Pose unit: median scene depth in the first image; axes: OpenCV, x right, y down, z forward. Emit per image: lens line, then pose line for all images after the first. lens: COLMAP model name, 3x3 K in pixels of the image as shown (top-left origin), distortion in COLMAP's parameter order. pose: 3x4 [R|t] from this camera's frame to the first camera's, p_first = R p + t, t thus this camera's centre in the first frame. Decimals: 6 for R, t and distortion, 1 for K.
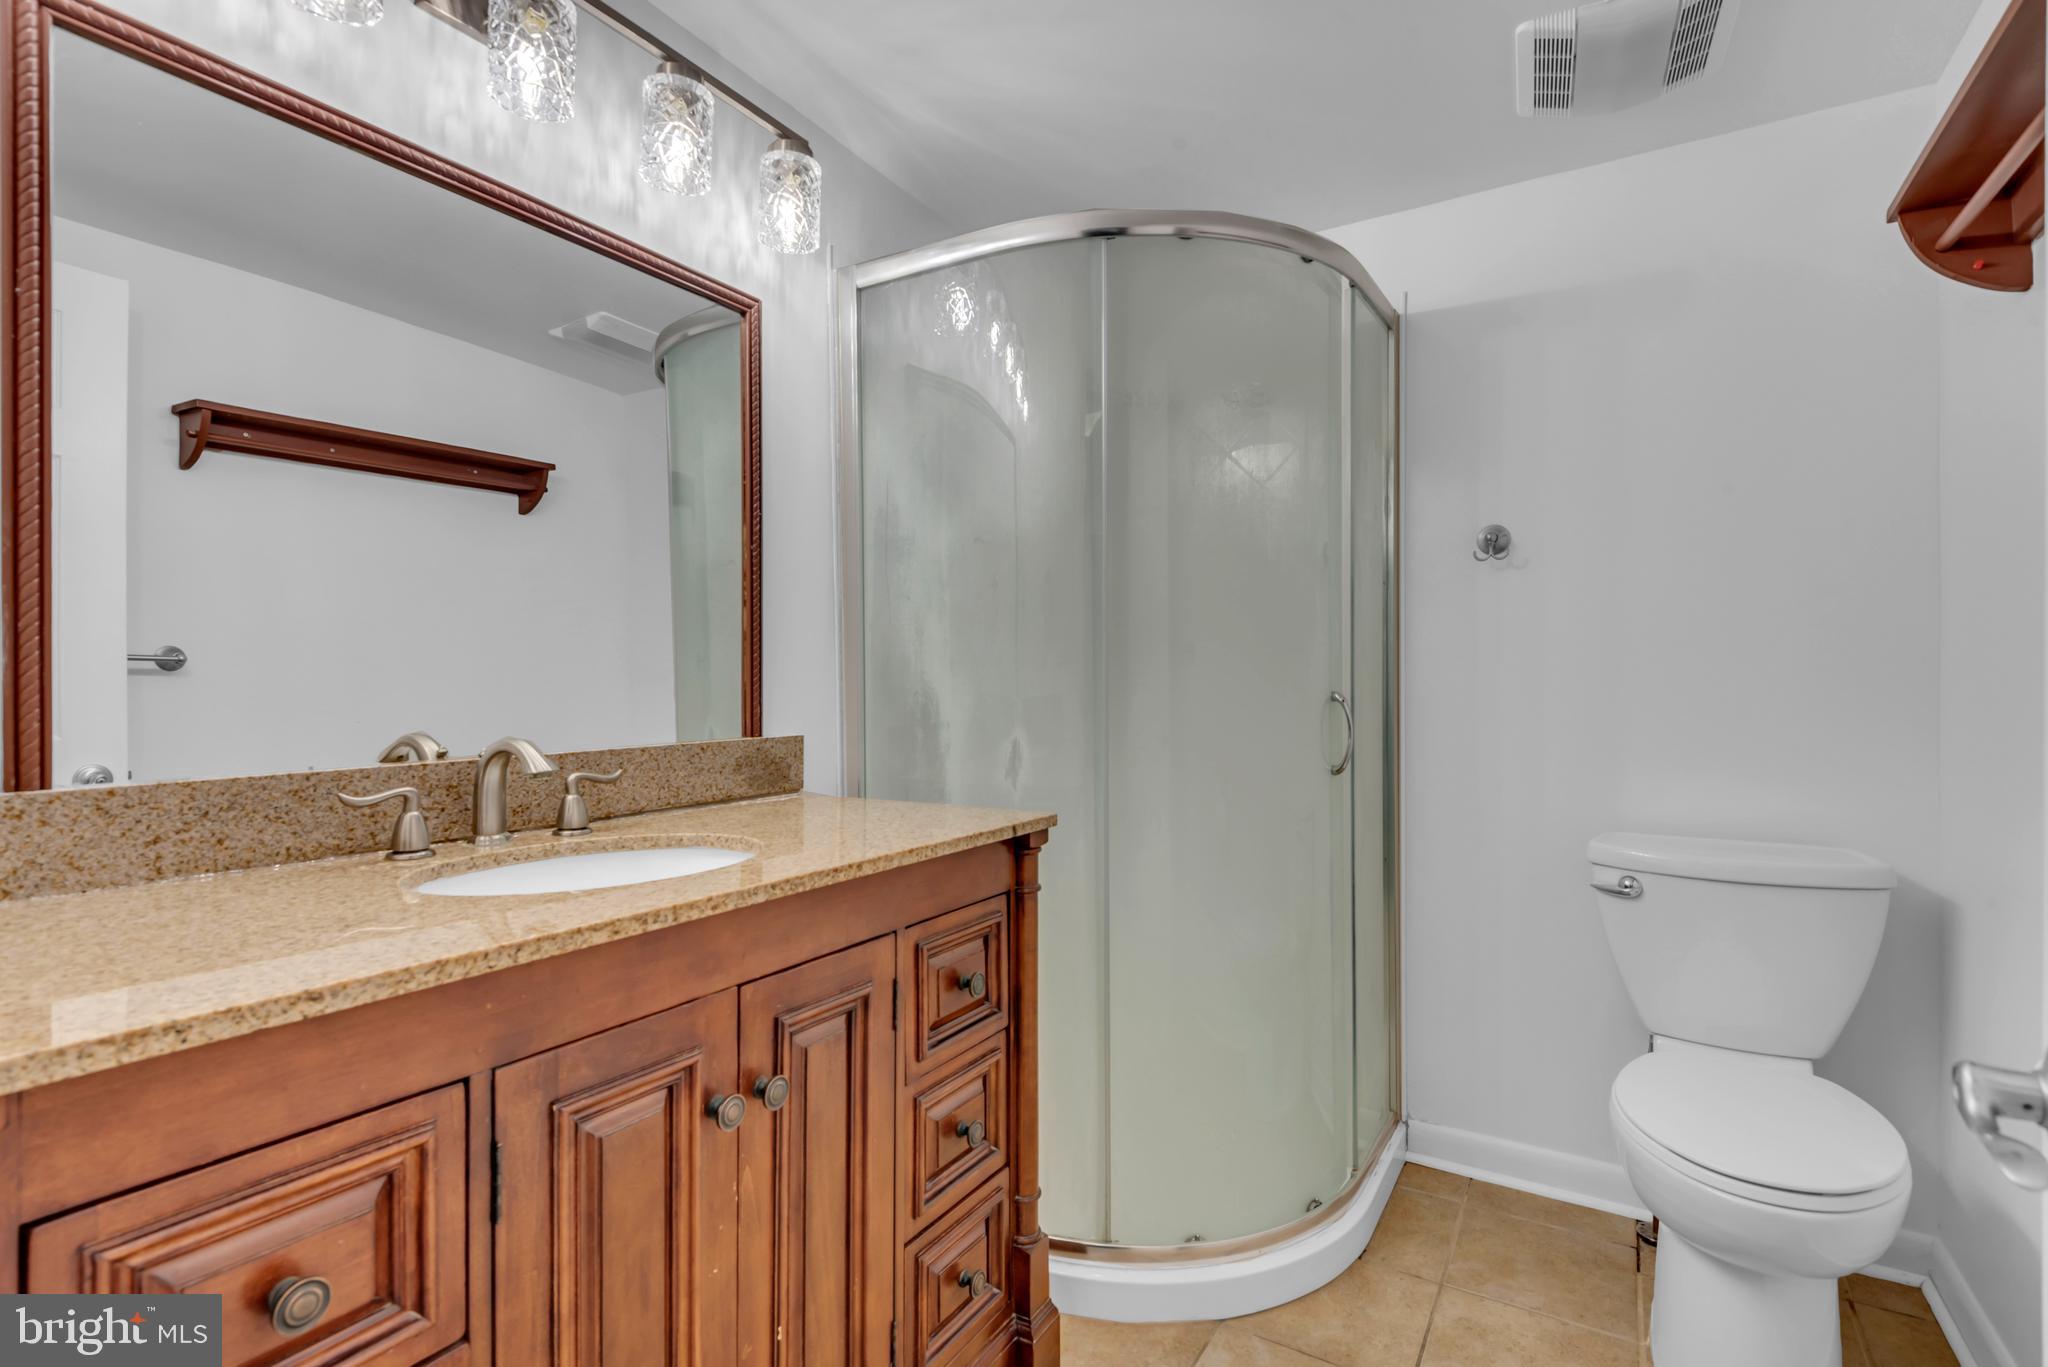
lens RADIAL K [[964.8, 0, 1024.3], [0, 964.8, 661.6], [0, 0, 1]] dist [0.025693, -0.019982]
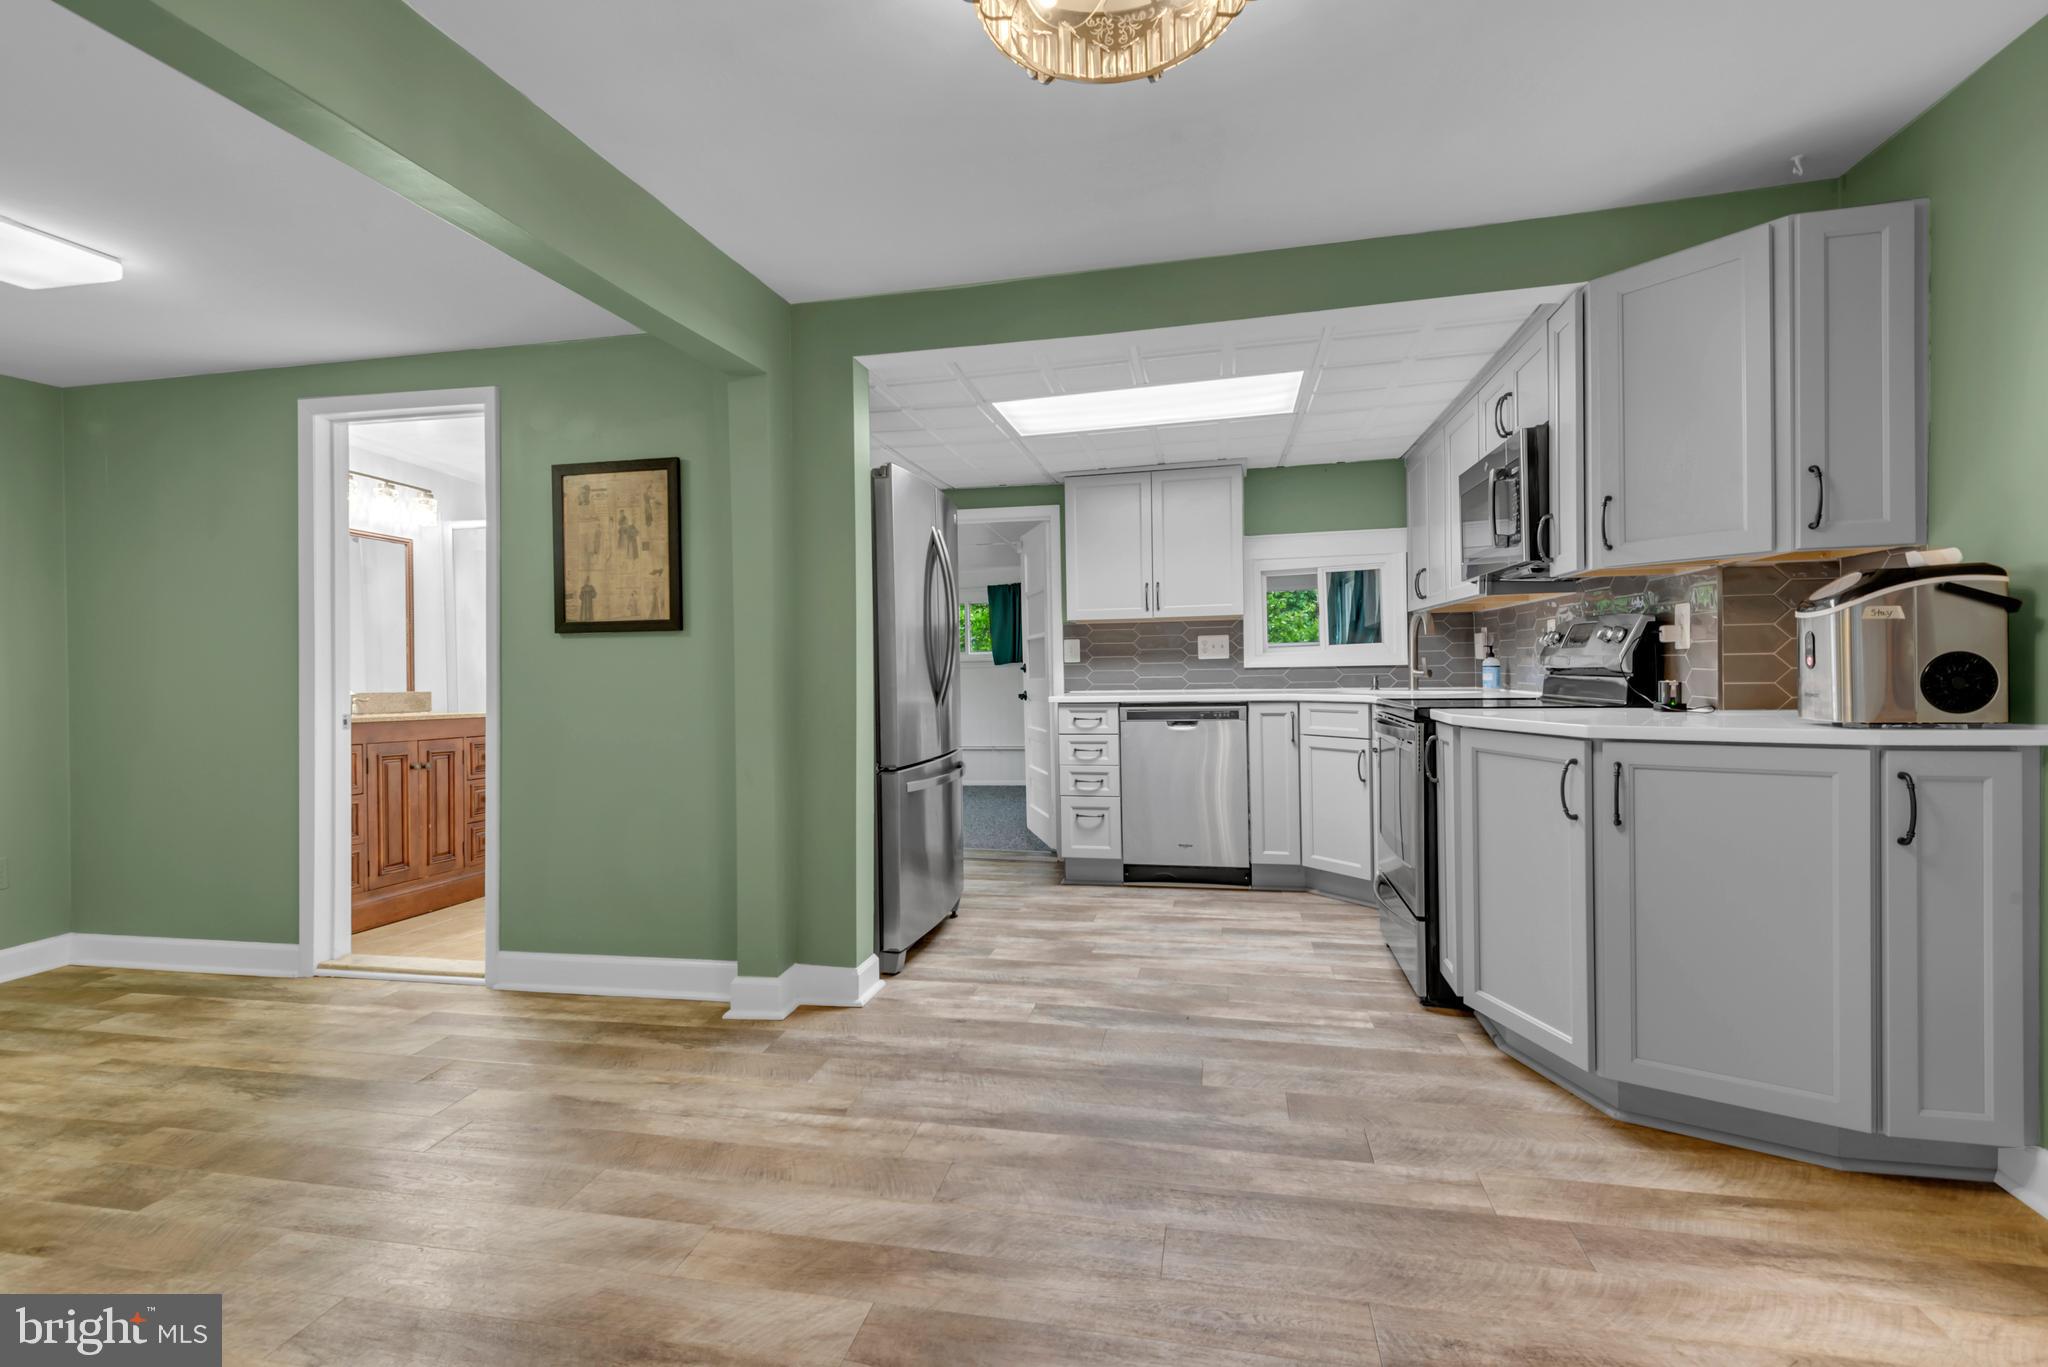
lens RADIAL K [[951.5, 0, 1011.6], [0, 951.5, 678.9], [0, 0, 1]] dist [0.031549, -0.019007]
pose [[0.945231, -0.014284, 0.326090, 0.536779], [0.011021, 0.999869, 0.011852, 0.035521], [-0.326217, -0.007609, 0.945264, -2.585517]]
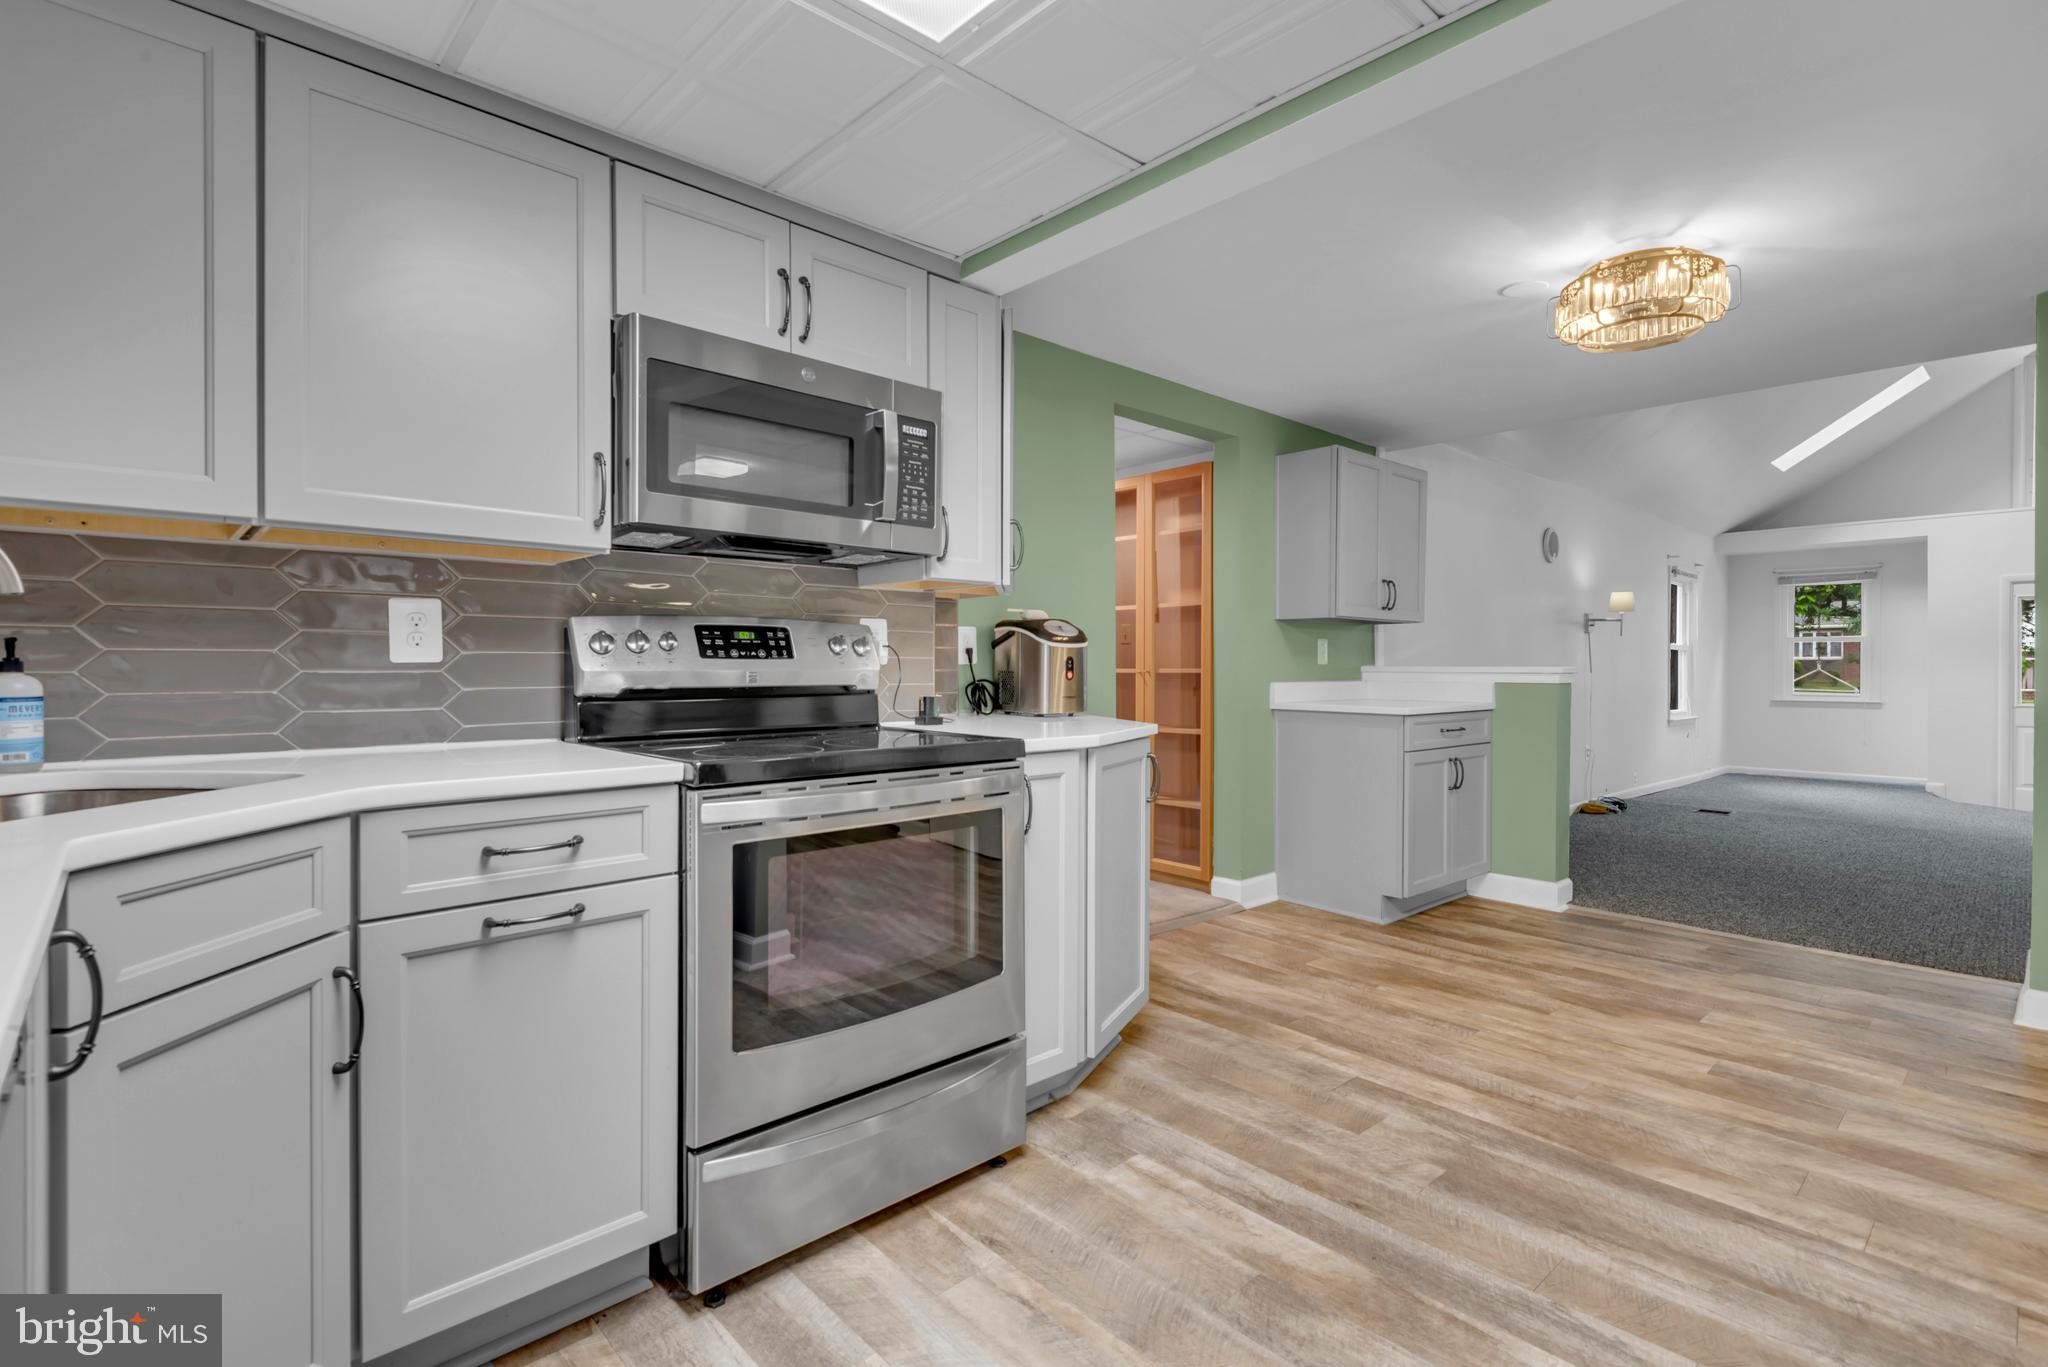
lens RADIAL K [[949.3, 0, 1016.4], [0, 949.3, 666.5], [0, 0, 1]] dist [0.025955, -0.018535]
pose [[-0.961552, 0.002379, 0.274611, 1.556476], [0.003009, 0.999994, 0.001872, 0.015968], [-0.274605, 0.002627, -0.961554, 0.276247]]
